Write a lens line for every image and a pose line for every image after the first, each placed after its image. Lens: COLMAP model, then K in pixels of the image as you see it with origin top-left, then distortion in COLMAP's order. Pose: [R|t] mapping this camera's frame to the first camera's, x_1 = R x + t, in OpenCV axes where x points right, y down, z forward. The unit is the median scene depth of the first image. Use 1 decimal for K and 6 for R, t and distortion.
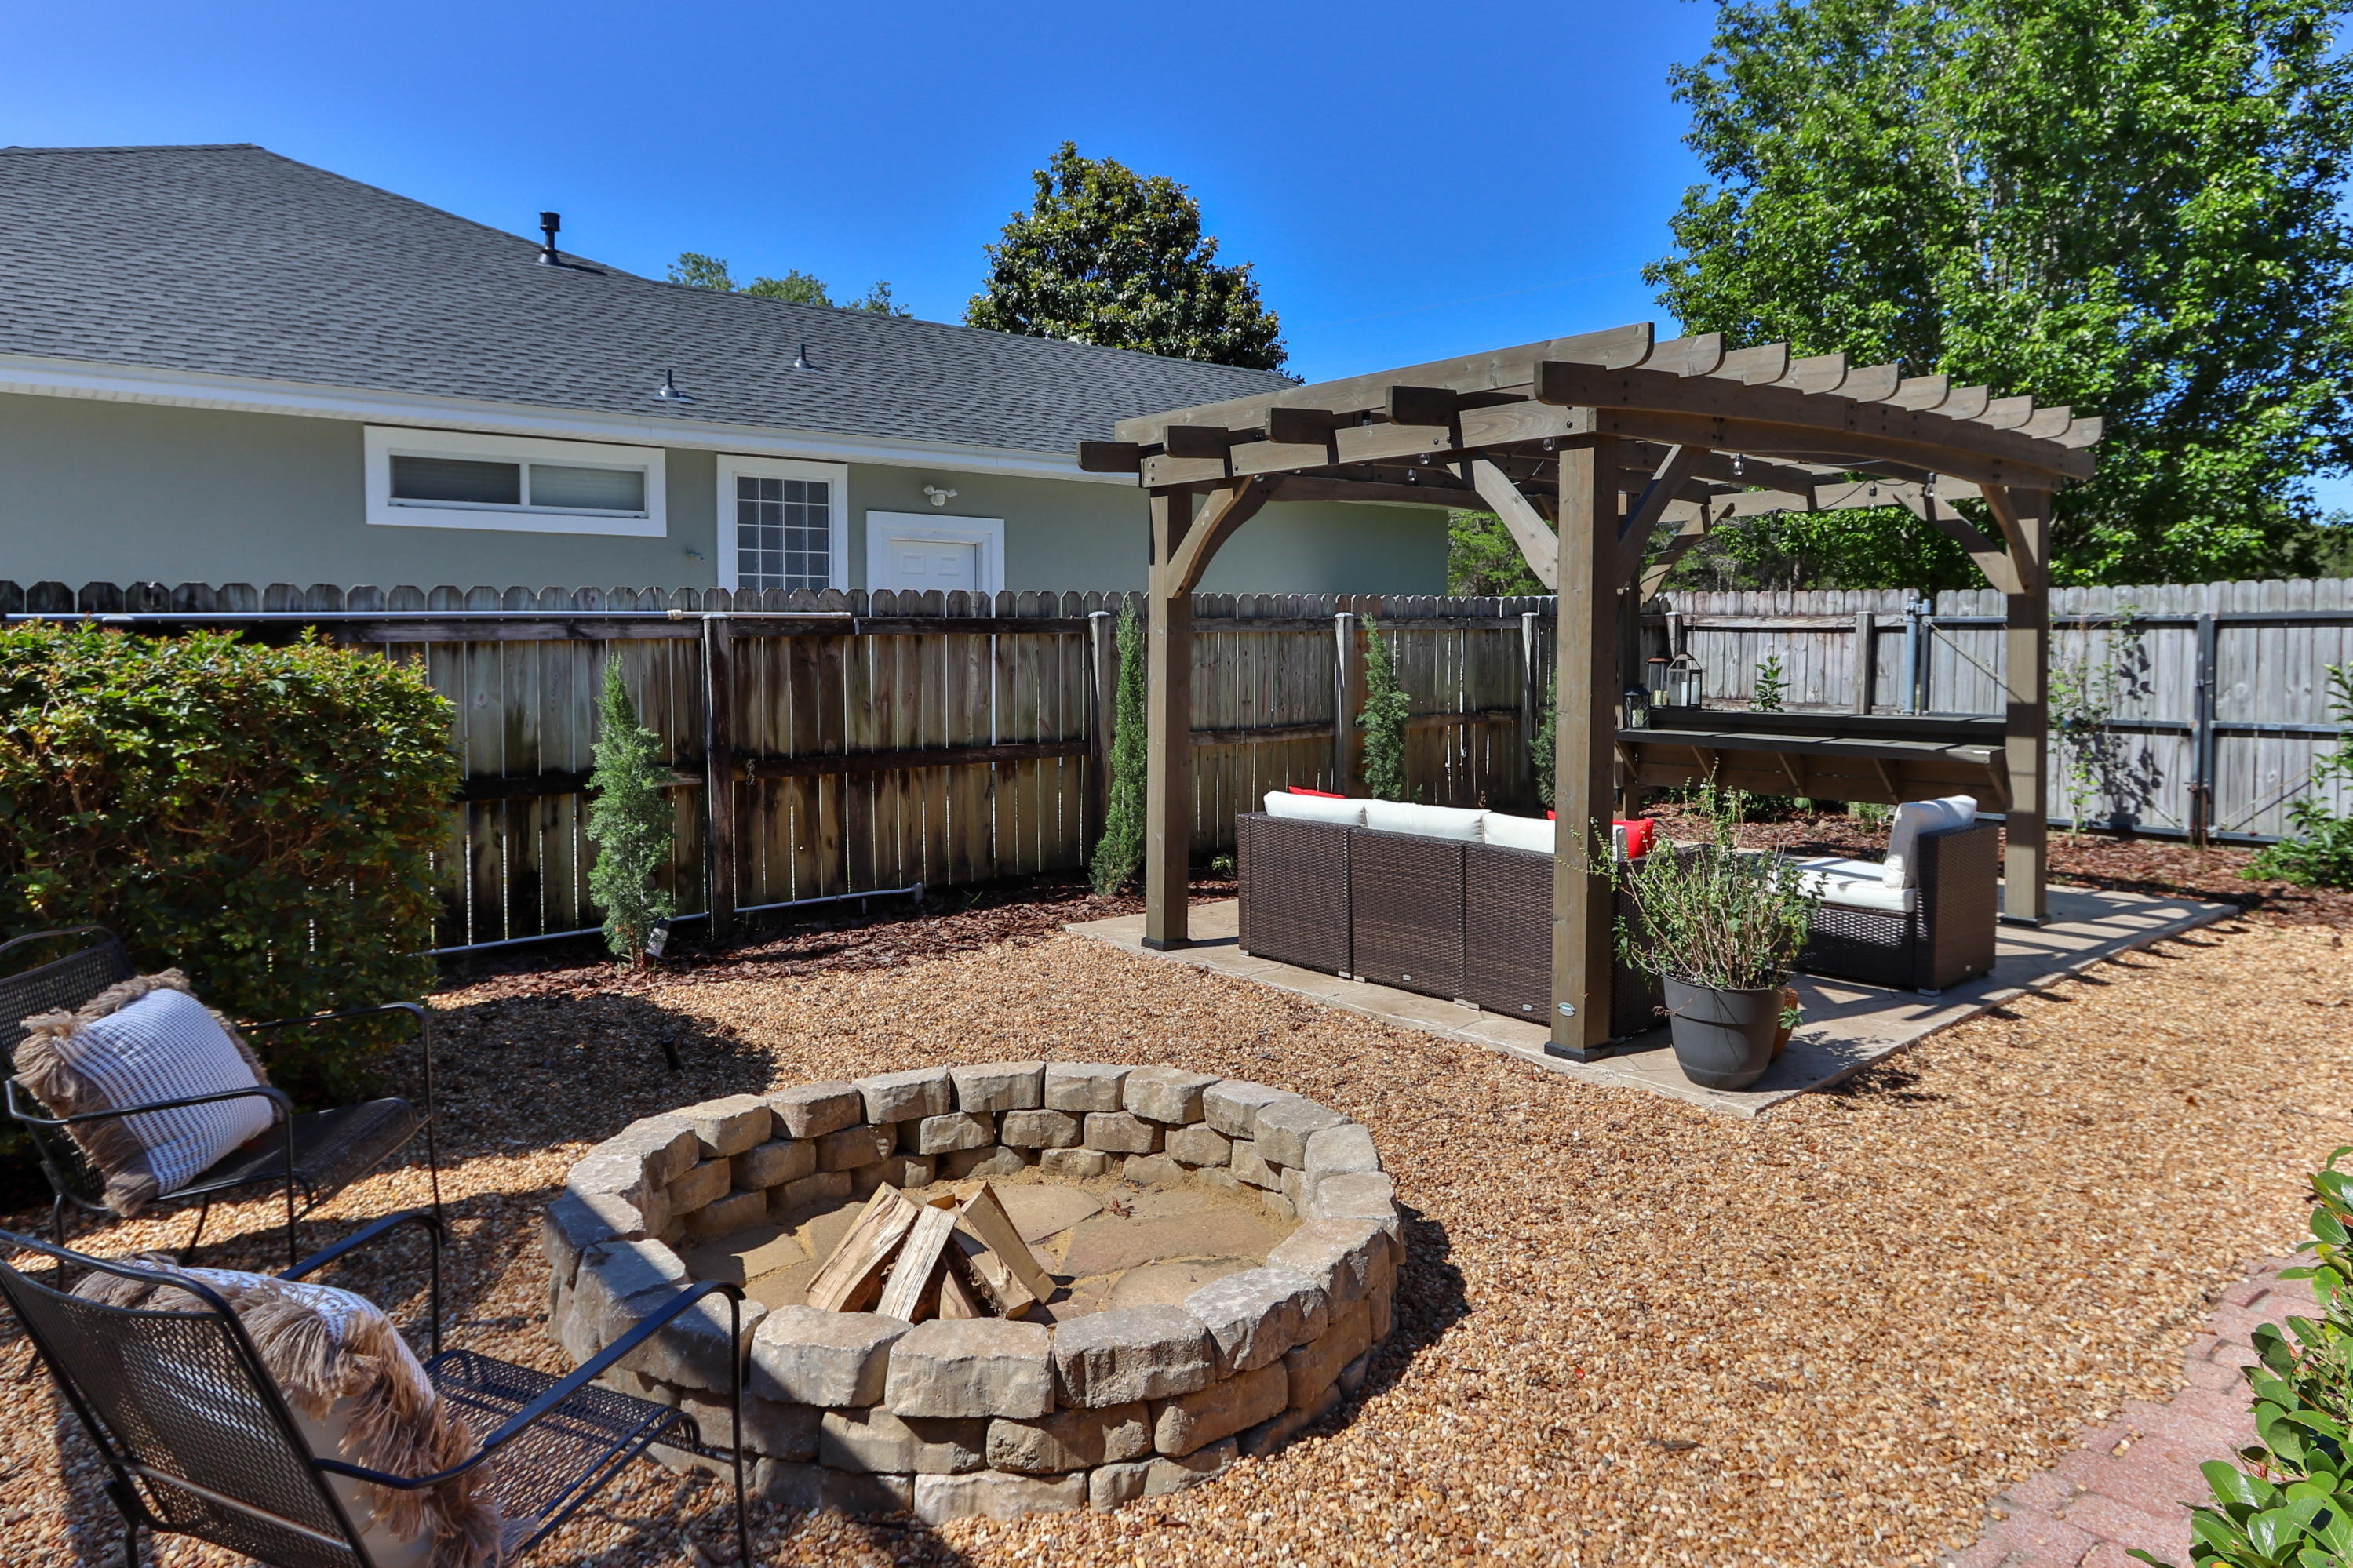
lens RADIAL K [[1552.6, 0, 1173.1], [0, 1552.6, 728.4], [0, 0, 1]] dist [-0.010950, -0.001228]
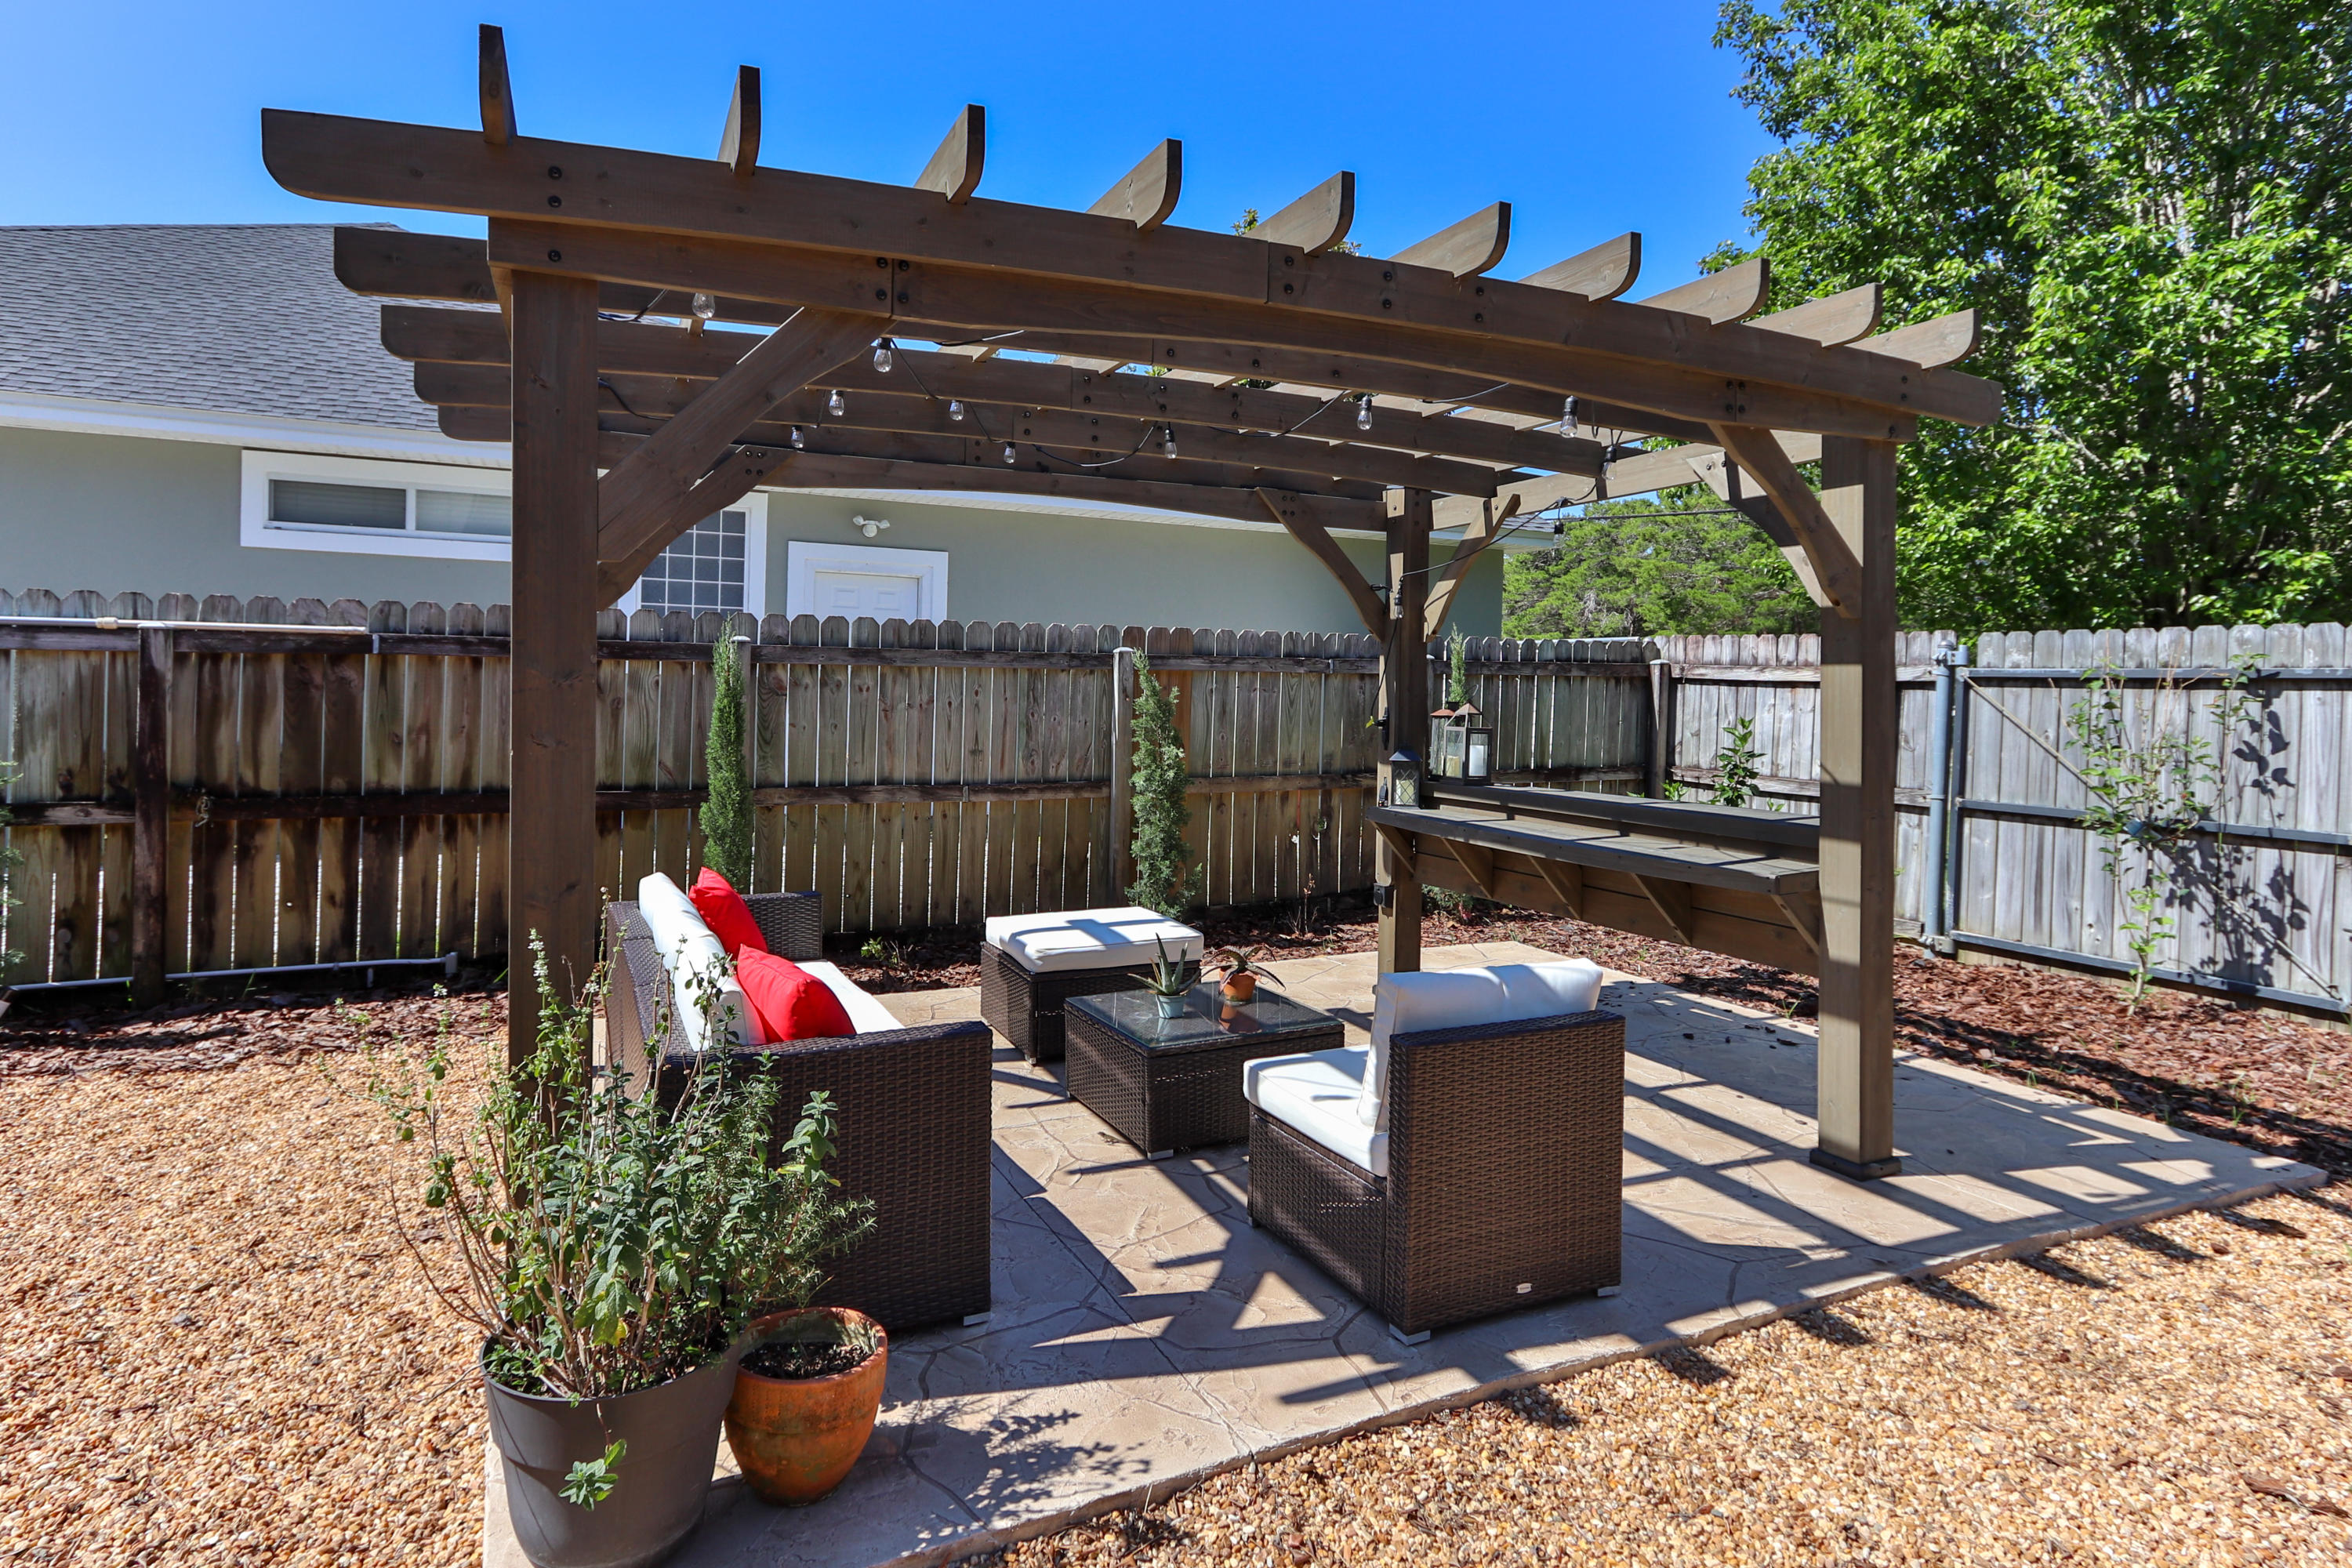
lens RADIAL K [[1358.4, 0, 1170.2], [0, 1358.4, 728.9], [0, 0, 1]] dist [0.004578, 0.003214]
pose [[0.966888, 0.030851, -0.253328, 0.311060], [-0.038704, 0.998910, -0.026073, -0.013307], [0.252247, 0.035015, 0.967029, 0.306429]]
